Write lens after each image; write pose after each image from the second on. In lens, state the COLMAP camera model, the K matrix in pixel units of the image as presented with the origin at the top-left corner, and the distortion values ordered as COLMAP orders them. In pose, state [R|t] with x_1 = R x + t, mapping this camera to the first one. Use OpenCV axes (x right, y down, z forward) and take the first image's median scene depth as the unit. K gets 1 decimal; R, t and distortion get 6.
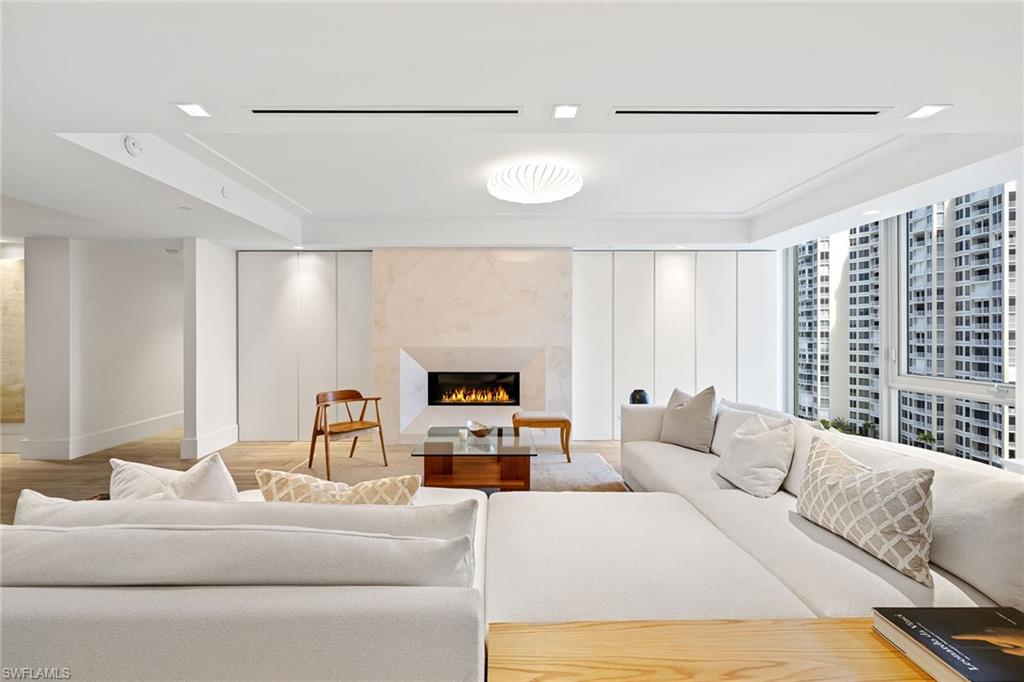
lens RADIAL K [[446.6, 0, 510.5], [0, 446.6, 335.7], [0, 0, 1]] dist [0.009659, -0.000677]
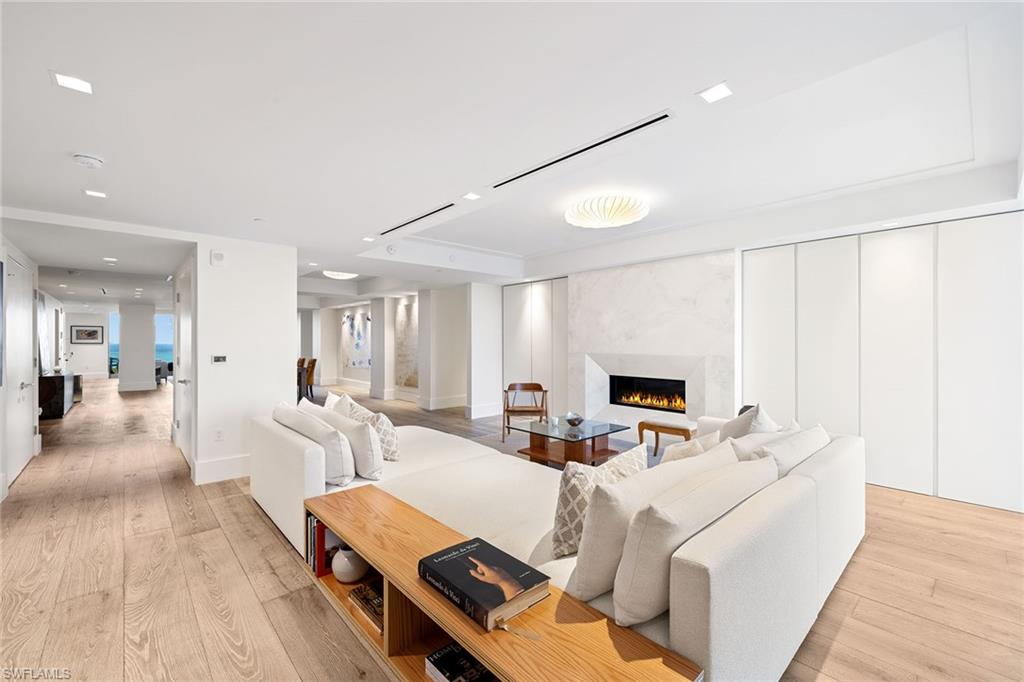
lens RADIAL K [[446.6, 0, 510.5], [0, 446.6, 335.7], [0, 0, 1]] dist [0.009659, -0.000677]
pose [[0.651850, -0.009628, -0.758286, 0.543828], [-0.006959, 0.999801, -0.018676, 0.002956], [0.758316, 0.017451, 0.651654, 0.047986]]
